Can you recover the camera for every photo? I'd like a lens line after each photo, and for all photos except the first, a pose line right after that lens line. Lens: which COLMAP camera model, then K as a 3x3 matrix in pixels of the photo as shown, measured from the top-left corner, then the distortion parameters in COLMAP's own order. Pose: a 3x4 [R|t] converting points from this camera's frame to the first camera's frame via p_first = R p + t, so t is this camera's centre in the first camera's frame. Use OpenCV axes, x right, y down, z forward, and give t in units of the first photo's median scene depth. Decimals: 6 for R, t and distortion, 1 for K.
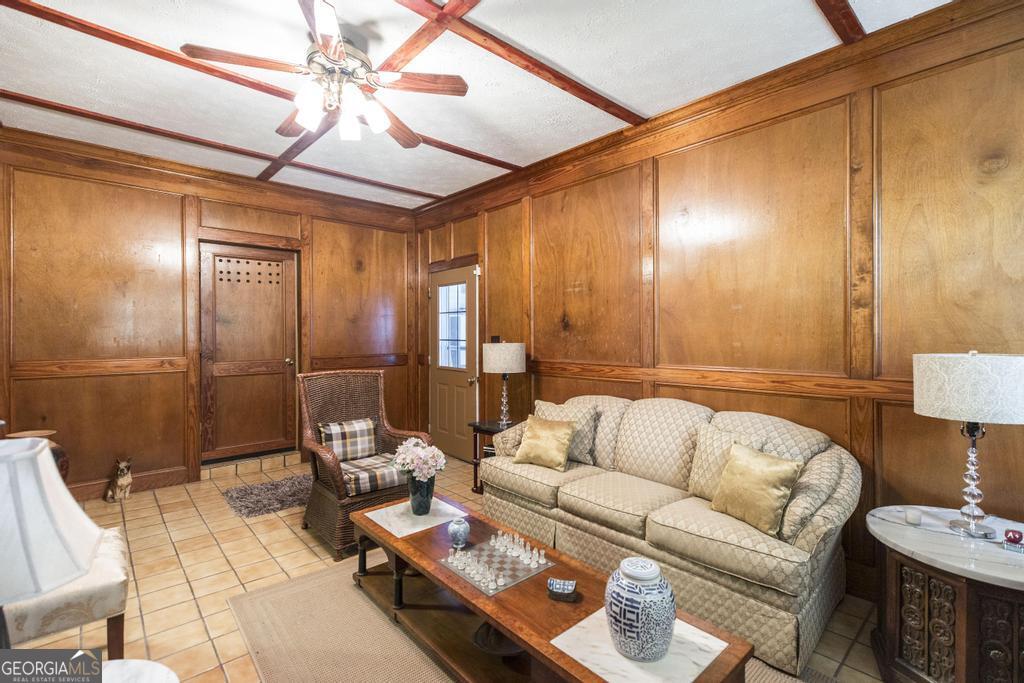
lens RADIAL K [[456.8, 0, 514.4], [0, 456.8, 336.4], [0, 0, 1]] dist [0.011265, 0.000156]
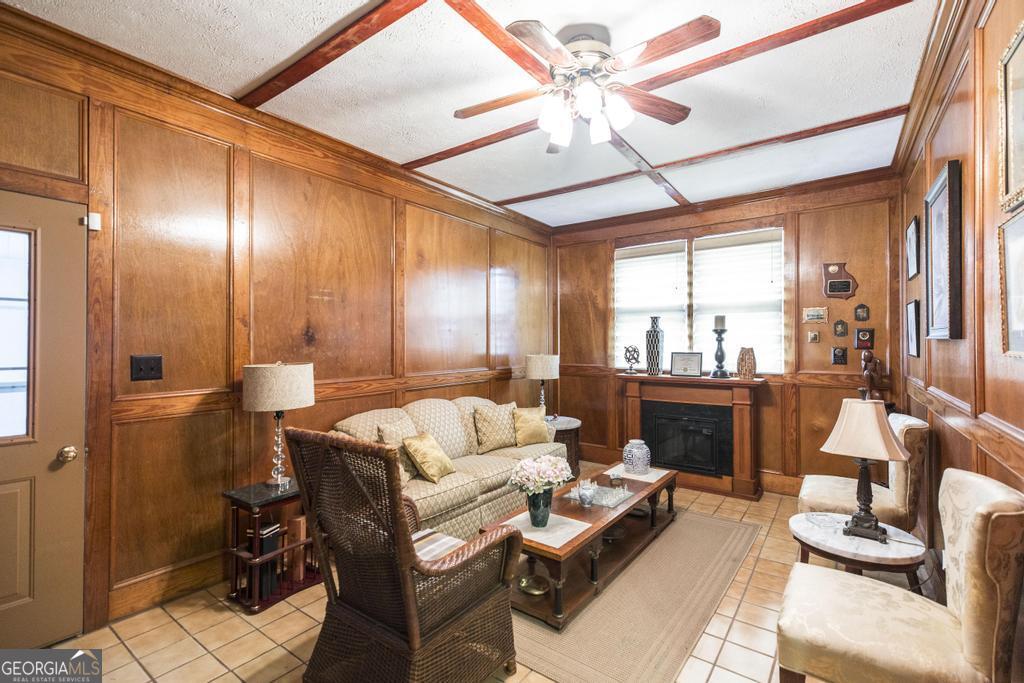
lens RADIAL K [[456.8, 0, 515.6], [0, 456.8, 341.6], [0, 0, 1]] dist [0.011265, 0.000156]
pose [[-0.191259, 0.007061, 0.981514, -0.833515], [0.009541, 0.999940, -0.005334, -0.013094], [-0.981493, 0.008344, -0.191315, 0.864148]]
